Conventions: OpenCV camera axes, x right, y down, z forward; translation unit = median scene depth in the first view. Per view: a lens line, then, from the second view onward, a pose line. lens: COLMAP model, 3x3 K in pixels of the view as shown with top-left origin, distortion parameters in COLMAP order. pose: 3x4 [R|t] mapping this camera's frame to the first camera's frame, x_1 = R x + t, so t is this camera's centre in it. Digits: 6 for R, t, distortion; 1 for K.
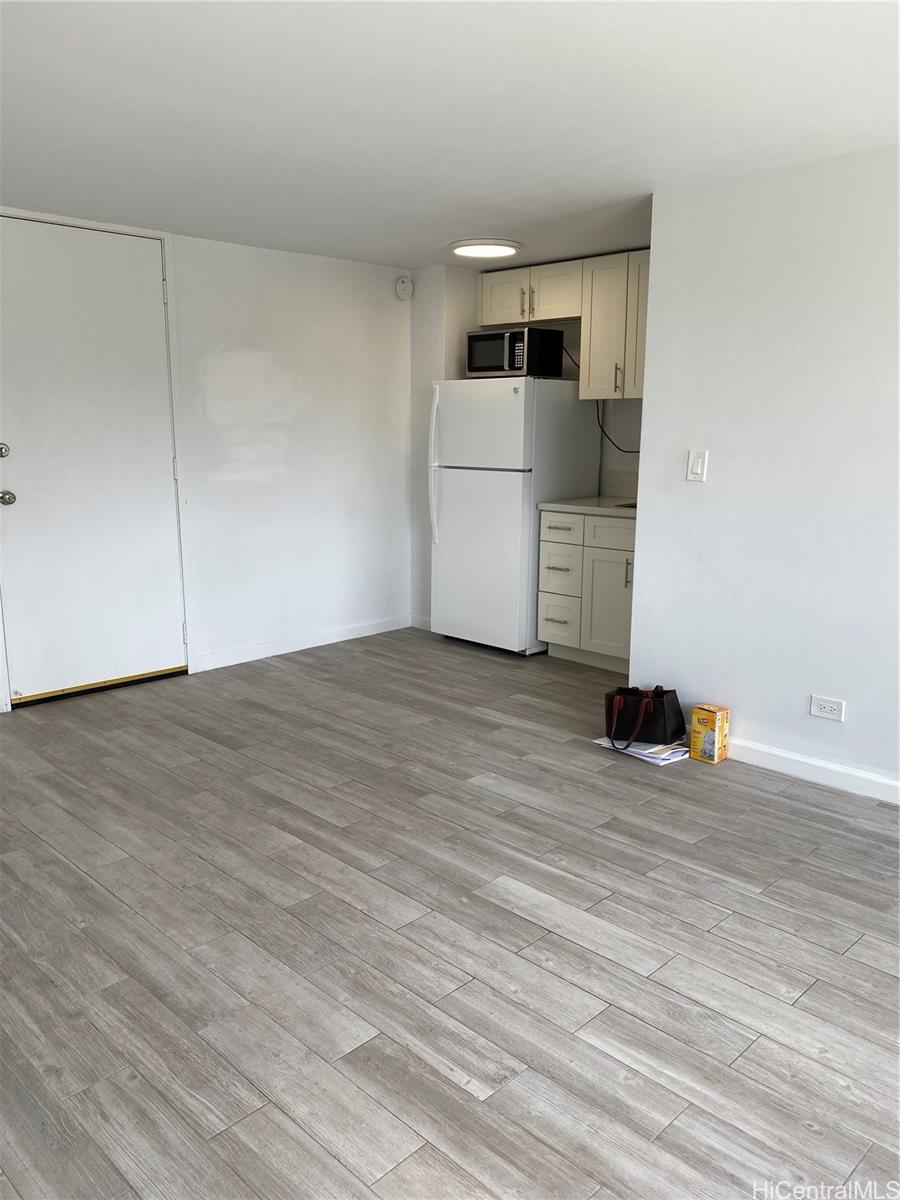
lens RADIAL K [[904.8, 0, 450.4], [0, 904.8, 607.5], [0, 0, 1]] dist [0.035640, -0.059880]
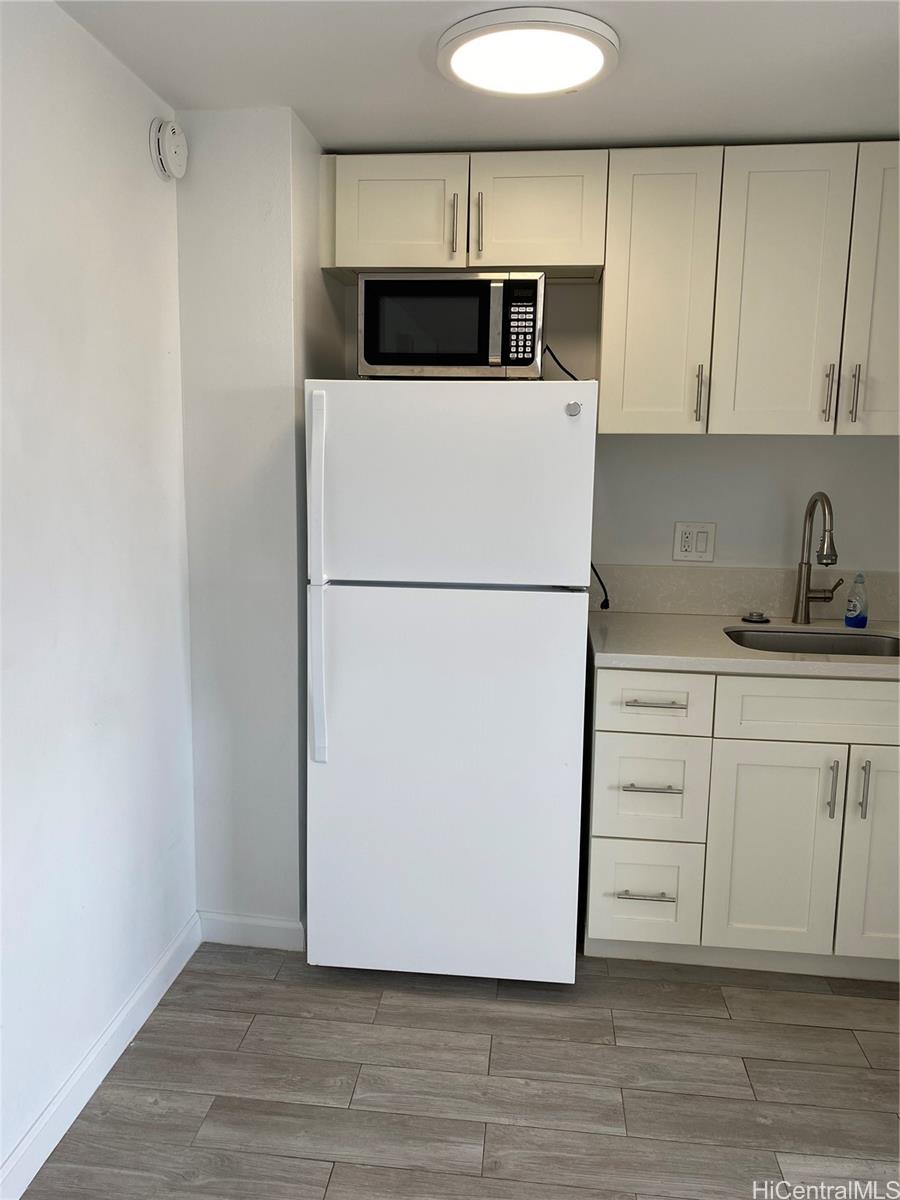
lens RADIAL K [[904.8, 0, 451.9], [0, 904.8, 591.5], [0, 0, 1]] dist [0.035640, -0.059880]
pose [[0.783781, -0.081655, 0.615645, -0.238379], [0.113178, 0.993498, -0.012317, -0.147587], [-0.610637, 0.079332, 0.787927, 0.671286]]
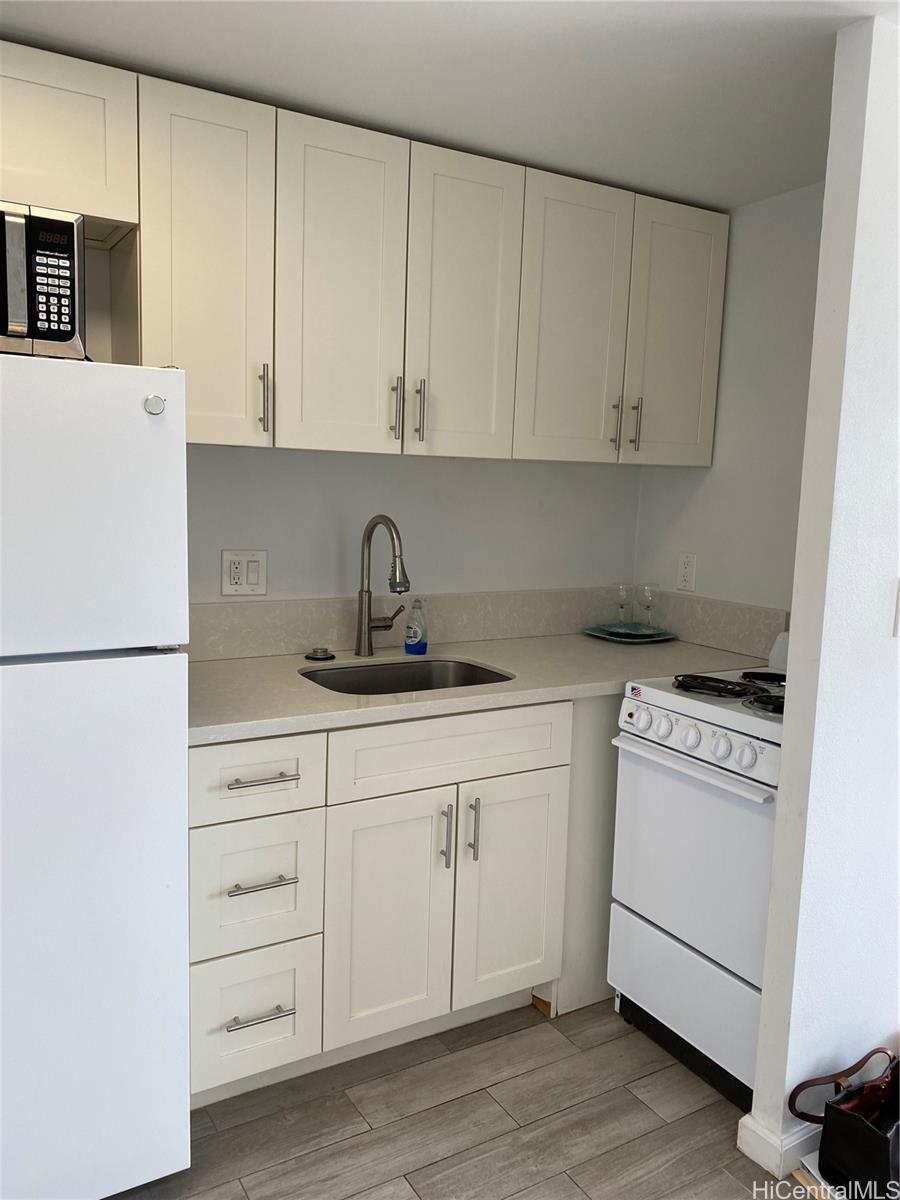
lens RADIAL K [[904.8, 0, 456.4], [0, 904.8, 599.2], [0, 0, 1]] dist [0.035640, -0.059880]
pose [[0.250762, -0.113744, 0.961343, -0.207352], [0.166257, 0.983378, 0.072984, -0.171218], [-0.953665, 0.141528, 0.265505, 0.789785]]
